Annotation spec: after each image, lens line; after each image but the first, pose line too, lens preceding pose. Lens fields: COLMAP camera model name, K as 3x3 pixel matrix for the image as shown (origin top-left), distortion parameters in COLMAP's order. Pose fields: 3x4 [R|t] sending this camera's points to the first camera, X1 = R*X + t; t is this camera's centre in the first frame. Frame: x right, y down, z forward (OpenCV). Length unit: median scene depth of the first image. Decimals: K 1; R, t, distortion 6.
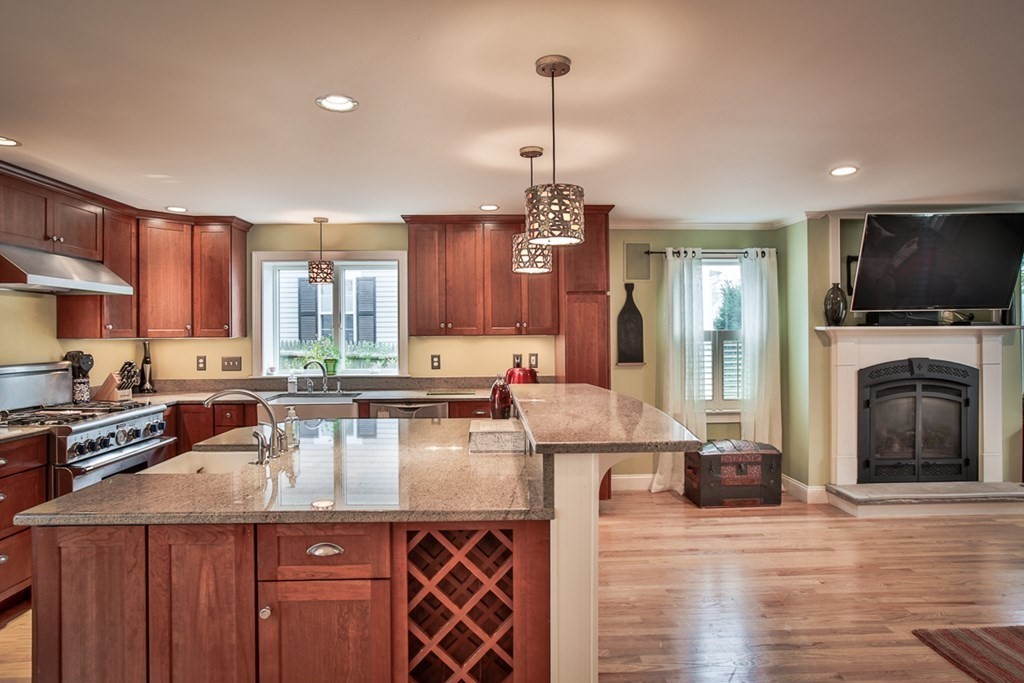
lens RADIAL K [[582.9, 0, 501.1], [0, 582.9, 331.7], [0, 0, 1]] dist [-0.023759, 0.015701]
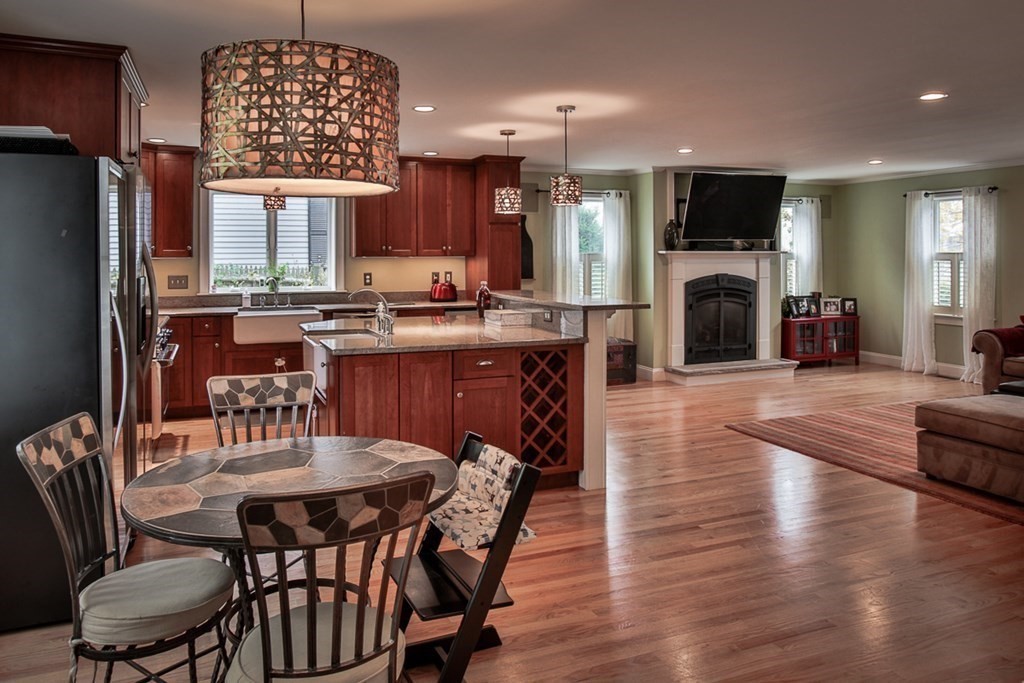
lens RADIAL K [[772.1, 0, 483.4], [0, 772.1, 253.8], [0, 0, 1]] dist [-0.012842, 0.012521]
pose [[0.940043, 0.005542, 0.341011, -0.465104], [-0.005579, 0.999984, -0.000874, 0.001680], [-0.341010, -0.001080, 0.940059, -0.568595]]
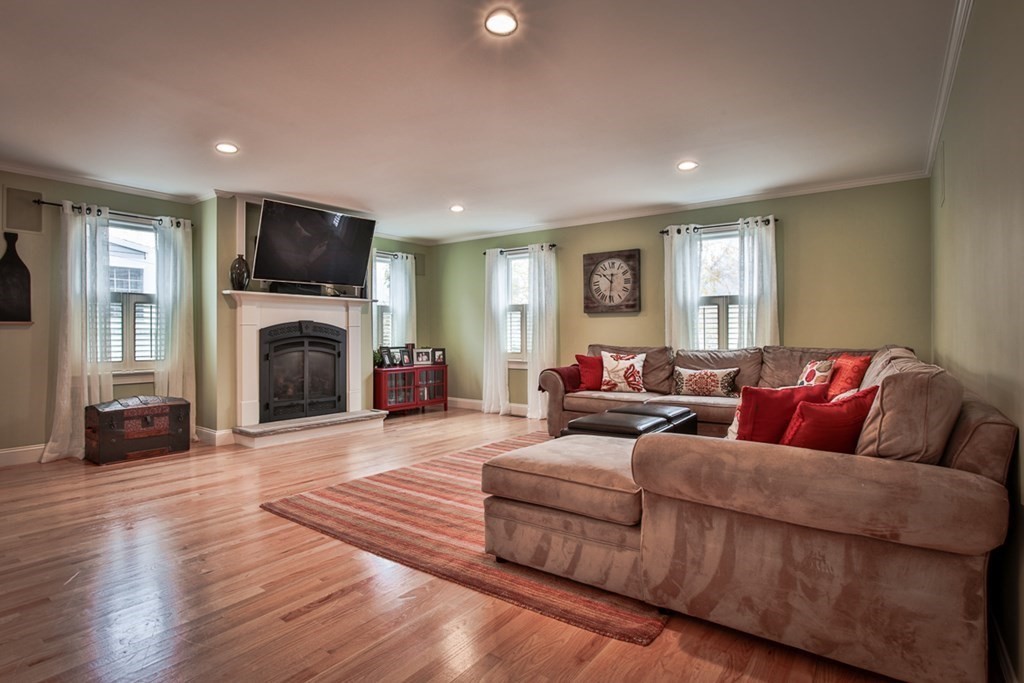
lens RADIAL K [[541.3, 0, 503.2], [0, 541.3, 341.9], [0, 0, 1]] dist [-0.002992, 0.005277]
pose [[0.647707, 0.000067, 0.761889, 0.085483], [-0.001741, 0.999998, 0.001392, 0.089862], [-0.761887, -0.002228, 0.647706, -0.118157]]
